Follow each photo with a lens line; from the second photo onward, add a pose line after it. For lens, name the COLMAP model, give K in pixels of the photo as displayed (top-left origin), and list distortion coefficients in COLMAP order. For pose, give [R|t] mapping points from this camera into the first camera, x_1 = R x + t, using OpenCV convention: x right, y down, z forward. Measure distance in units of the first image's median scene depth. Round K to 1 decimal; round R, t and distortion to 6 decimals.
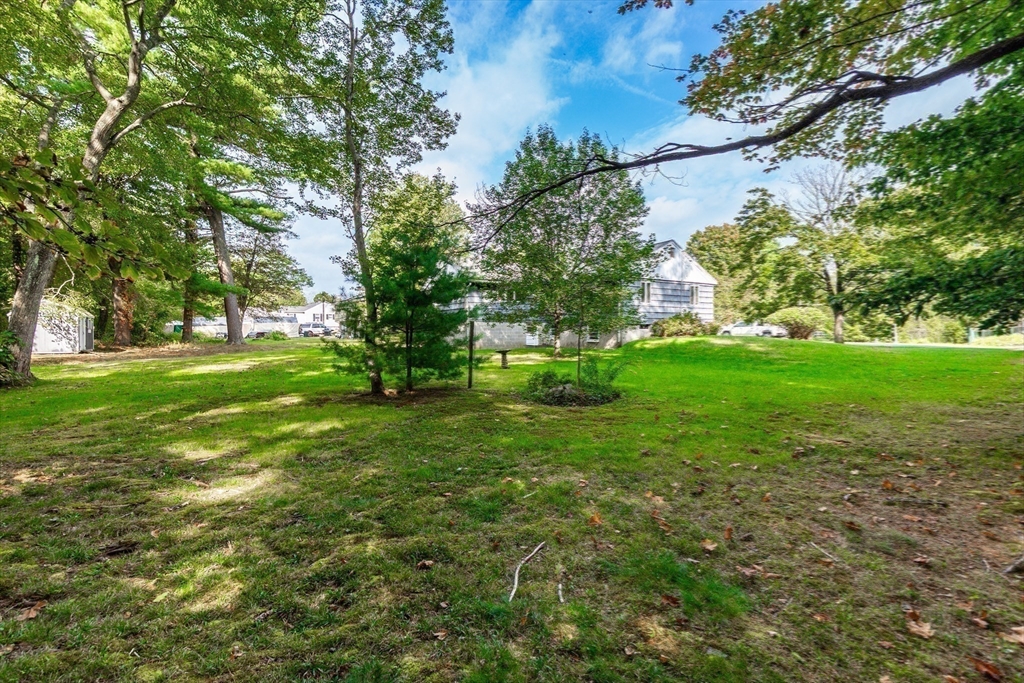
lens RADIAL K [[445.2, 0, 511.8], [0, 445.2, 337.0], [0, 0, 1]] dist [-0.003306, -0.000040]
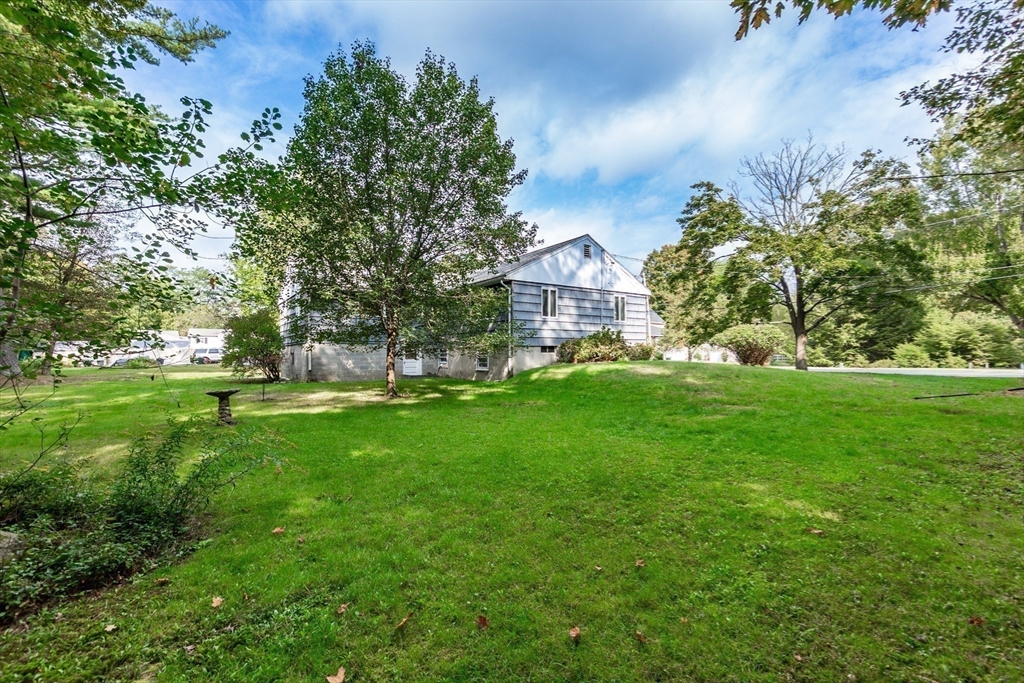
lens RADIAL K [[445.2, 0, 512.7], [0, 445.2, 345.8], [0, 0, 1]] dist [-0.003306, -0.000040]
pose [[0.997879, -0.003160, 0.065021, 0.157856], [0.005483, 0.999351, -0.035591, -0.002822], [-0.064867, 0.035872, 0.997249, 0.224466]]
